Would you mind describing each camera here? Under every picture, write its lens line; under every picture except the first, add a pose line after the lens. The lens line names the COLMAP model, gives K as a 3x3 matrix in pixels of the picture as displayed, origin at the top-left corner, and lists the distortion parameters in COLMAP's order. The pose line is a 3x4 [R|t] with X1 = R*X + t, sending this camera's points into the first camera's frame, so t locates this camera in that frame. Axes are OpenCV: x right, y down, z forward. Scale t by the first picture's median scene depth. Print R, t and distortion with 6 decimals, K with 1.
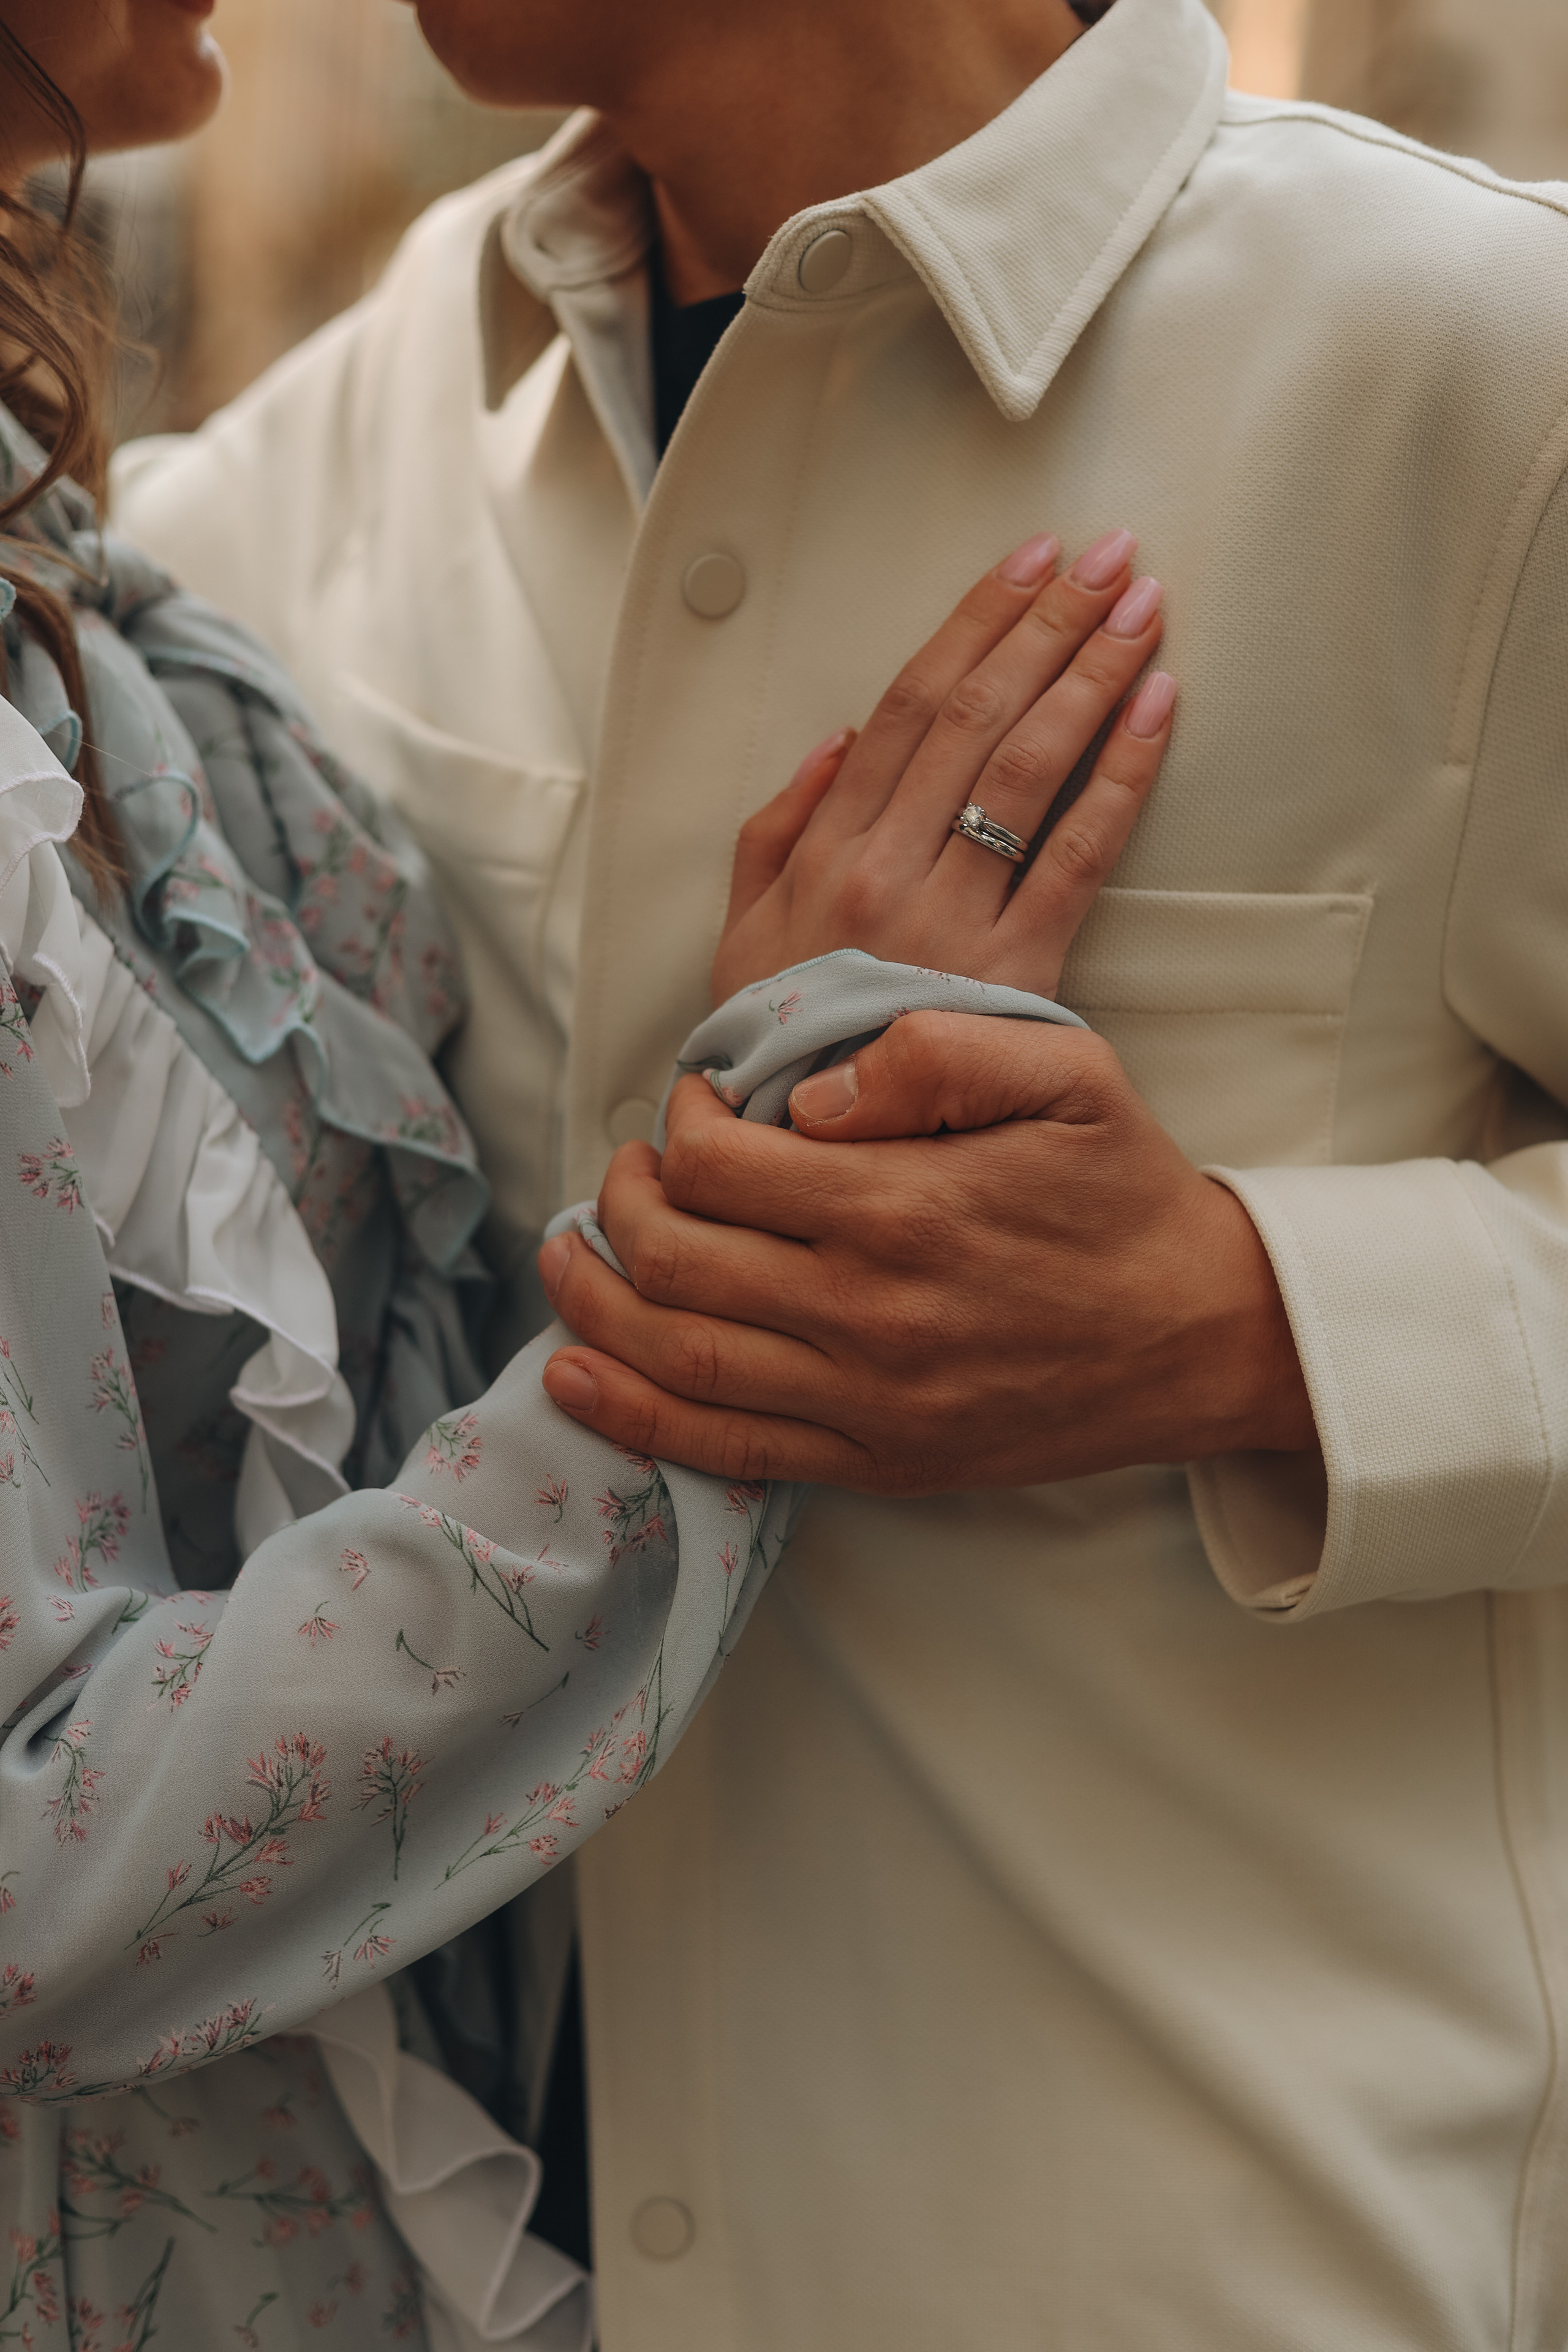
lens RADIAL K [[3270.5, 0, 783.6], [0, 3270.5, 1137.2], [0, 0, 1]] dist [-0.036685, 0.055923]
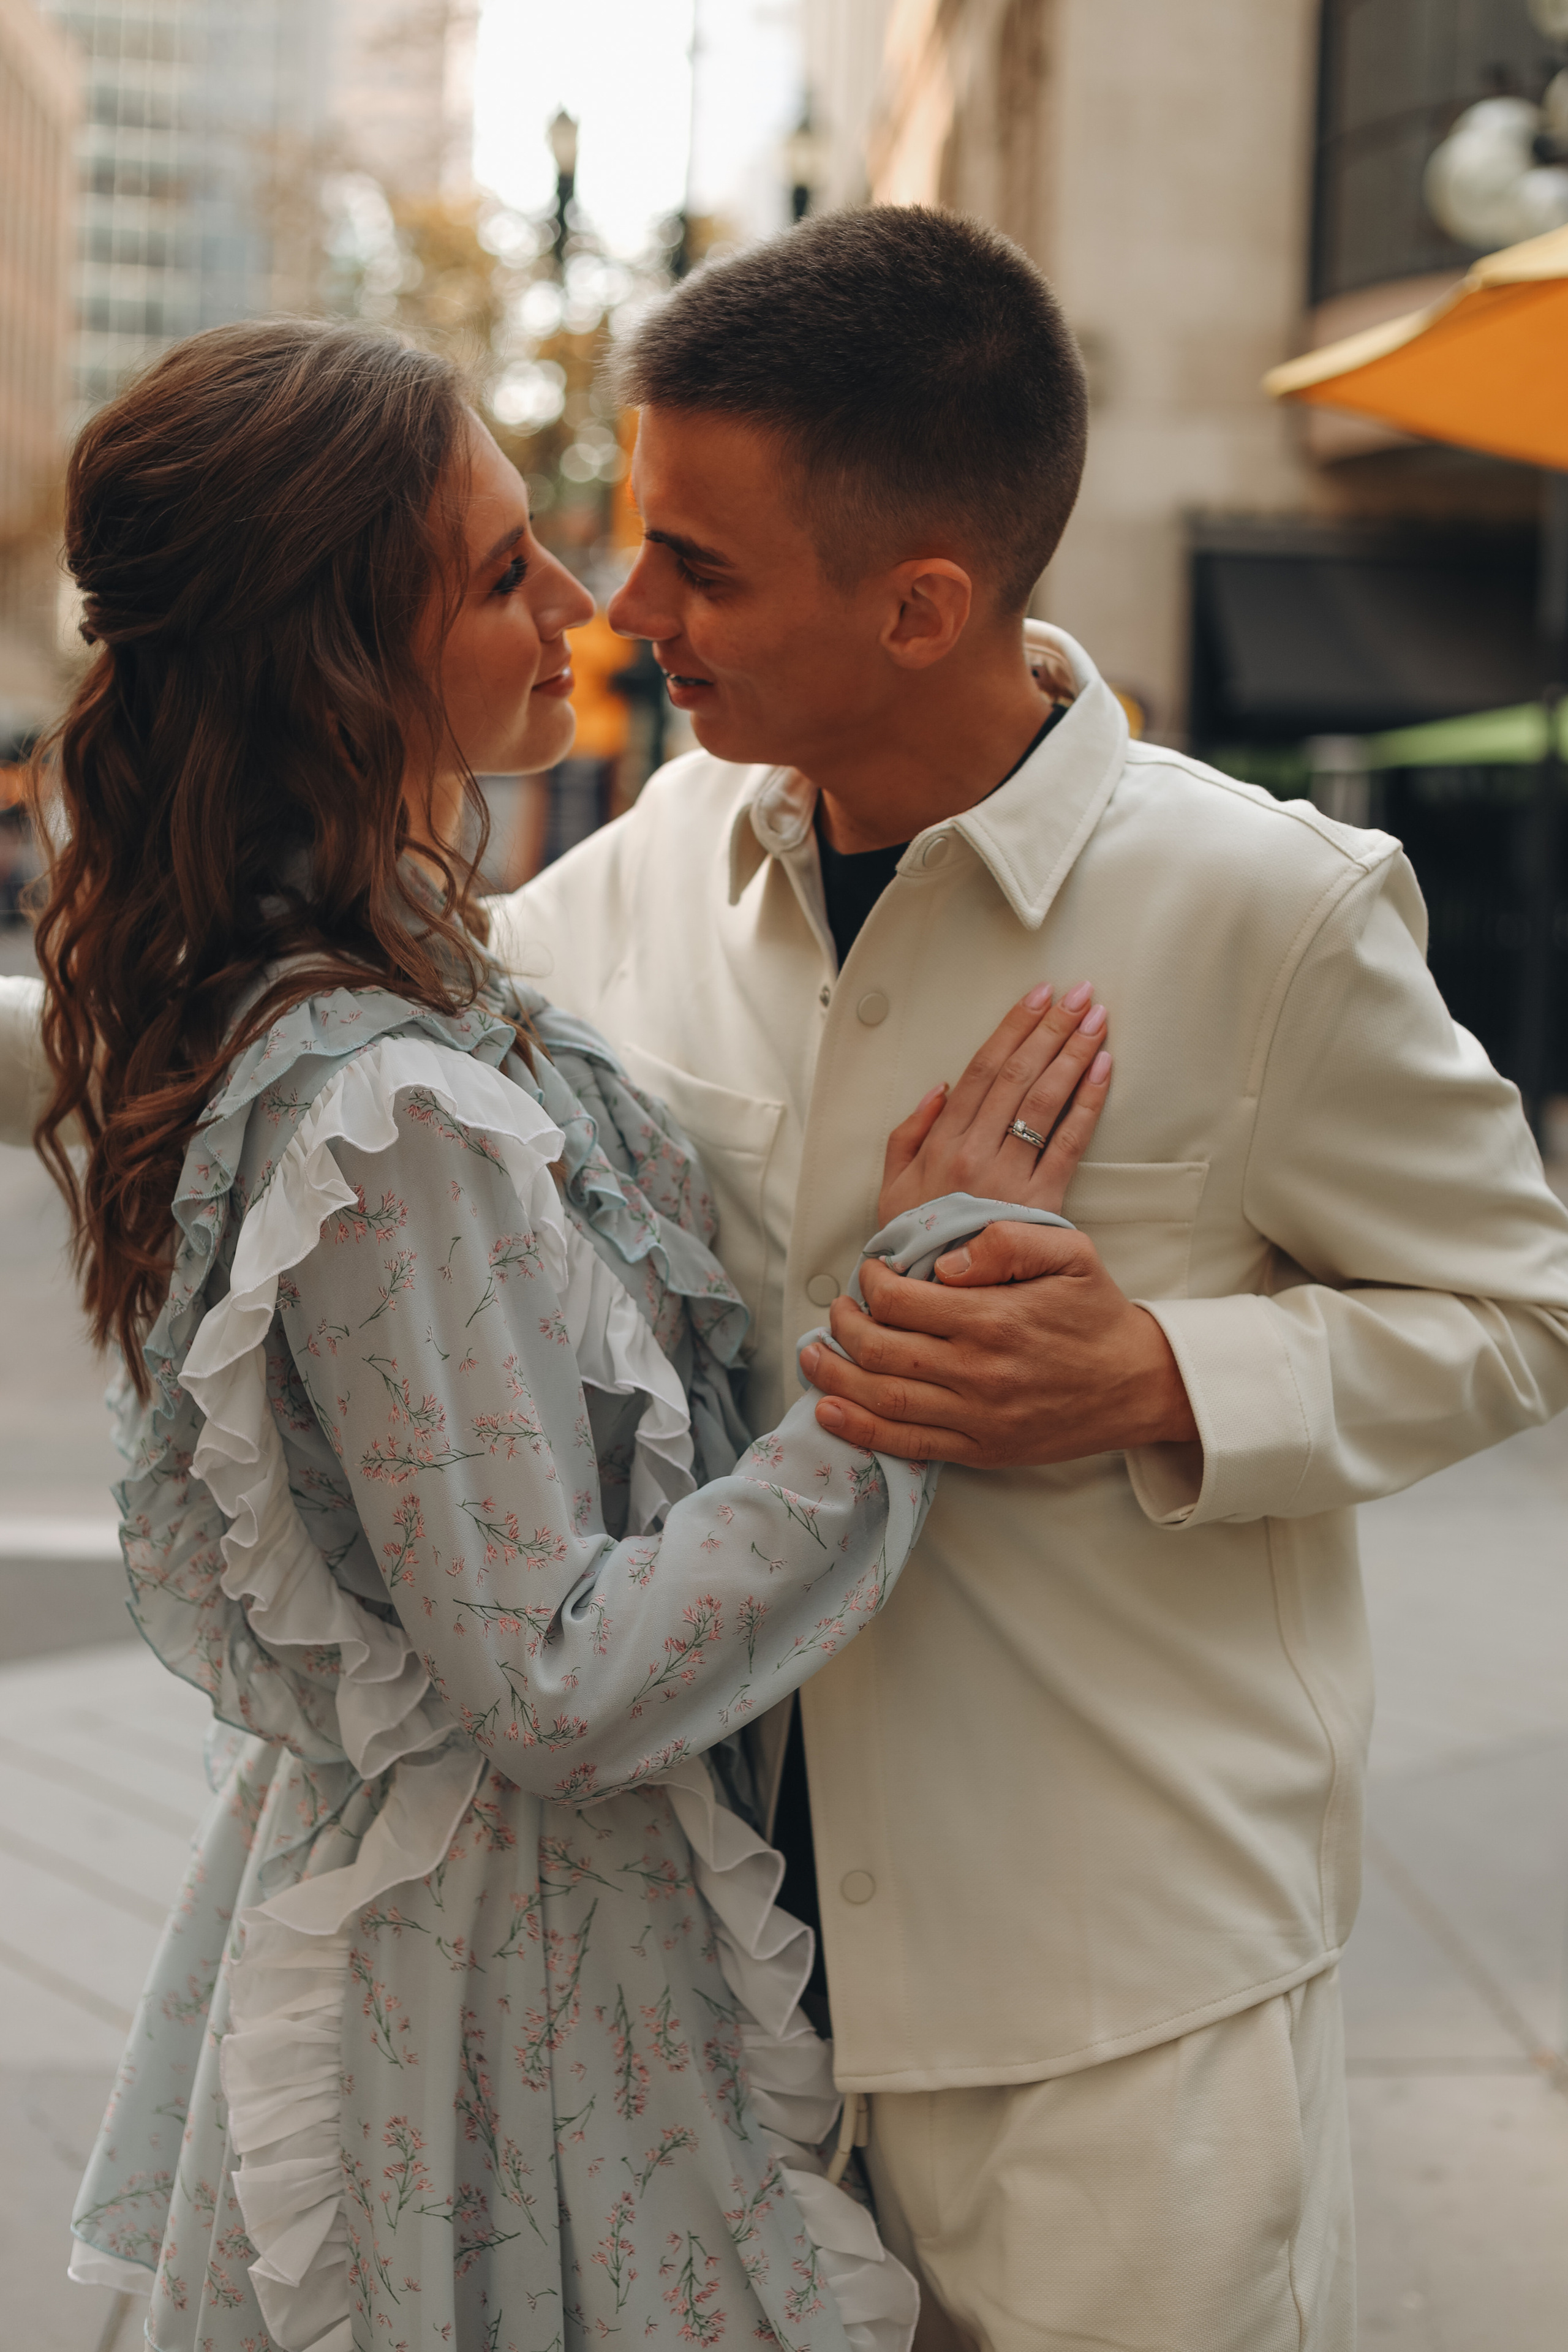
lens RADIAL K [[3425.7, 0, 784.0], [0, 3425.7, 1174.6], [0, 0, 1]] dist [-0.020230, -0.032838]
pose [[0.994707, -0.024949, 0.099679, -0.289342], [0.030752, 0.997895, -0.057104, 0.046655], [-0.098045, 0.059867, 0.993380, -1.052877]]
